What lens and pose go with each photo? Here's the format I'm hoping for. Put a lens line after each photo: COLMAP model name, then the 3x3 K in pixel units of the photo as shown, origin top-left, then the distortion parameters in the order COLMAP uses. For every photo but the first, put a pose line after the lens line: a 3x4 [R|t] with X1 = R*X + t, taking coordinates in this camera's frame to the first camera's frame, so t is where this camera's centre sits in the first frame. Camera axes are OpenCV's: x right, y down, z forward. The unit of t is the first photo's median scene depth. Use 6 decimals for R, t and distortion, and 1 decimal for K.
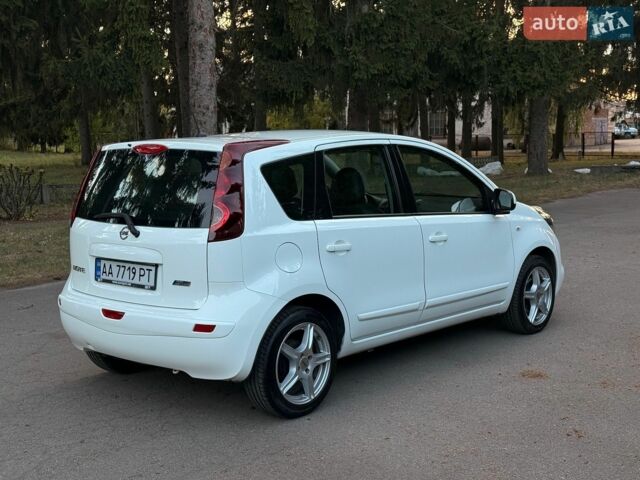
lens RADIAL K [[891.9, 0, 320.0], [0, 891.9, 240.0], [0, 0, 1]] dist [0.146408, -0.143615]
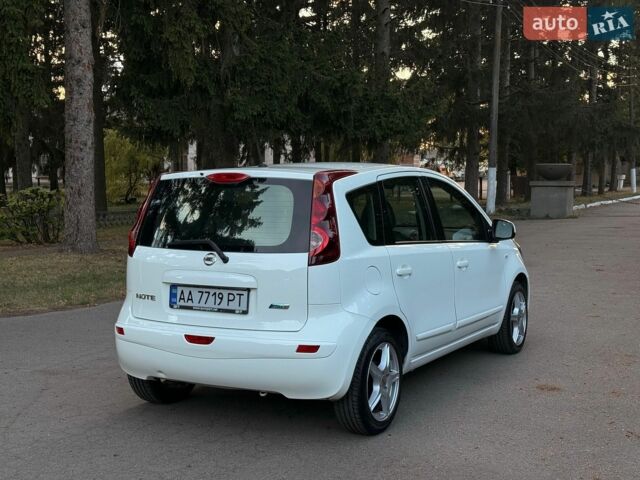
lens RADIAL K [[891.9, 0, 320.0], [0, 891.9, 240.0], [0, 0, 1]] dist [0.146408, -0.143615]
pose [[0.976610, -0.004228, 0.214976, -0.308424], [0.014296, 0.998871, -0.045304, 0.017909], [-0.214541, 0.047317, 0.975568, -0.018510]]
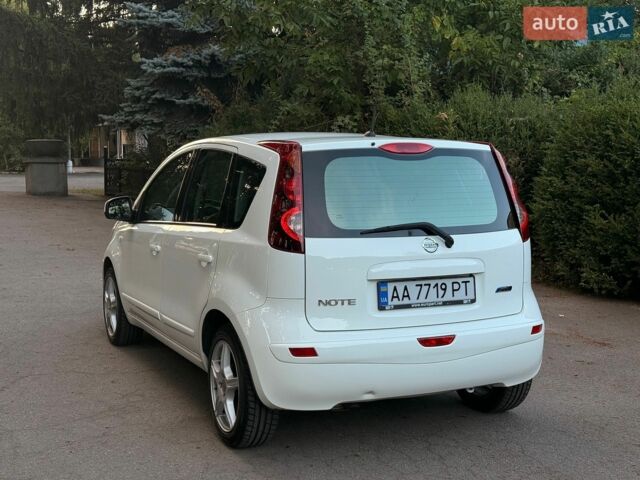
lens RADIAL K [[891.9, 0, 320.0], [0, 891.9, 240.0], [0, 0, 1]] dist [0.146408, -0.143615]
pose [[0.415829, -0.072754, 0.906528, -1.018491], [0.102083, 0.994230, 0.032967, -0.050579], [-0.903696, 0.078832, 0.420856, 0.723289]]
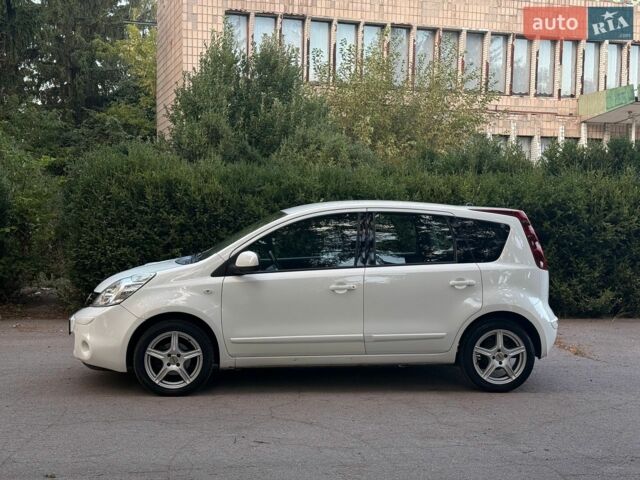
lens RADIAL K [[891.9, 0, 320.0], [0, 891.9, 240.0], [0, 0, 1]] dist [0.146408, -0.143615]
pose [[-0.734582, -0.023379, 0.678117, -1.039783], [0.076409, 0.990199, 0.116910, -0.269628], [-0.674204, 0.137694, -0.725596, 2.423122]]
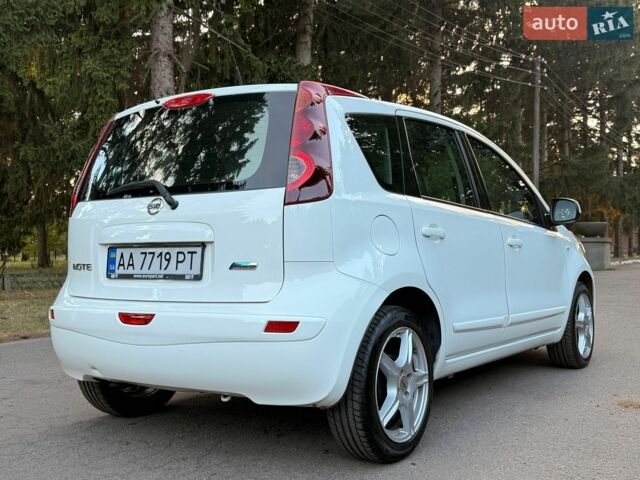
lens RADIAL K [[710.0, 0, 320.0], [0, 710.0, 240.0], [0, 0, 1]] dist [0.200718, -0.478253]
pose [[0.993009, 0.005369, 0.117914, -0.150471], [0.010424, 0.991073, -0.132909, 0.096437], [-0.117575, 0.133209, 0.984089, 0.408774]]
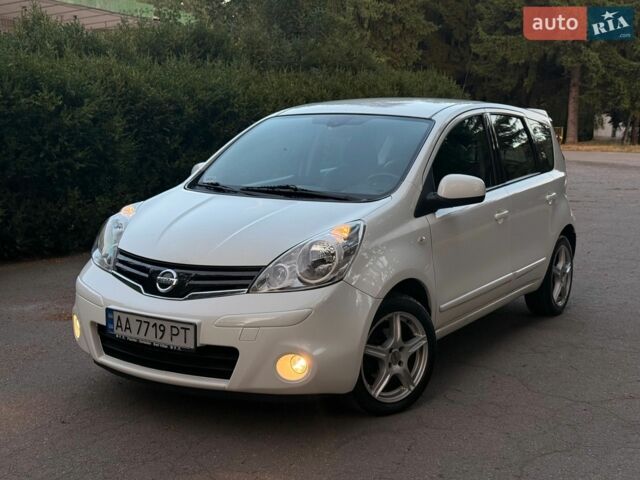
lens RADIAL K [[922.3, 0, 318.7], [0, 922.3, 224.5], [0, 0, 1]] dist [0.093241, -0.062011]
pose [[-0.986795, 0.014284, -0.161345, 0.295969], [-0.025190, 0.970451, 0.239979, -0.275997], [0.160006, 0.240875, -0.957276, 2.405081]]
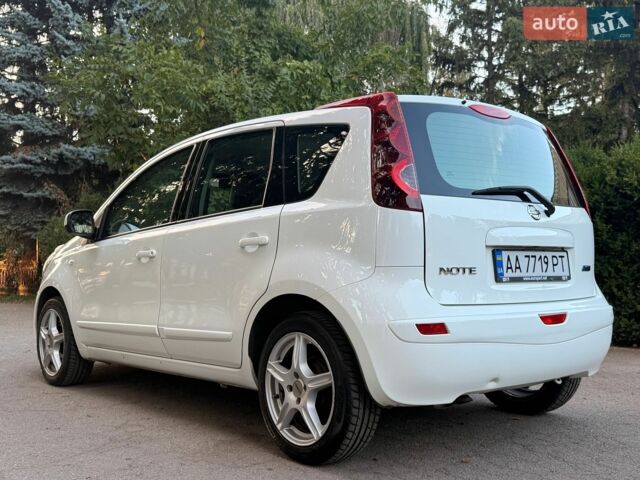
lens RADIAL K [[710.0, 0, 320.0], [0, 710.0, 240.0], [0, 0, 1]] dist [0.200718, -0.478253]
pose [[0.151359, 0.048925, 0.987267, -0.837214], [0.120599, 0.990399, -0.067570, 0.034834], [-0.981094, 0.129290, 0.144006, 1.076086]]
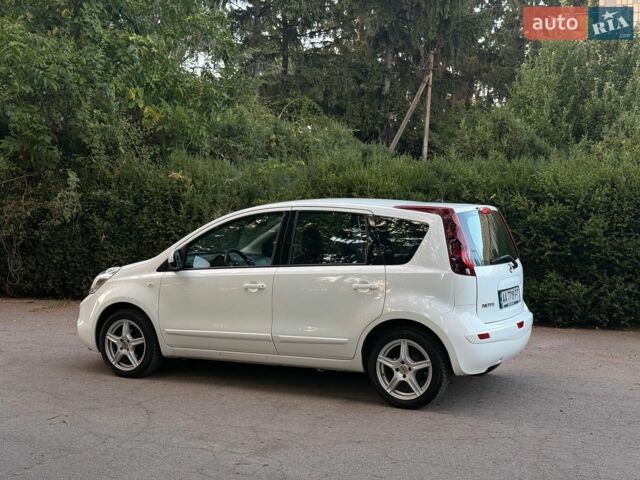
lens RADIAL K [[891.9, 0, 320.0], [0, 891.9, 240.0], [0, 0, 1]] dist [0.146408, -0.143615]
pose [[-0.218236, -0.027891, 0.975497, -1.523150], [0.119677, 0.991282, 0.055116, -0.164992], [-0.968530, 0.128773, -0.212995, 1.567656]]
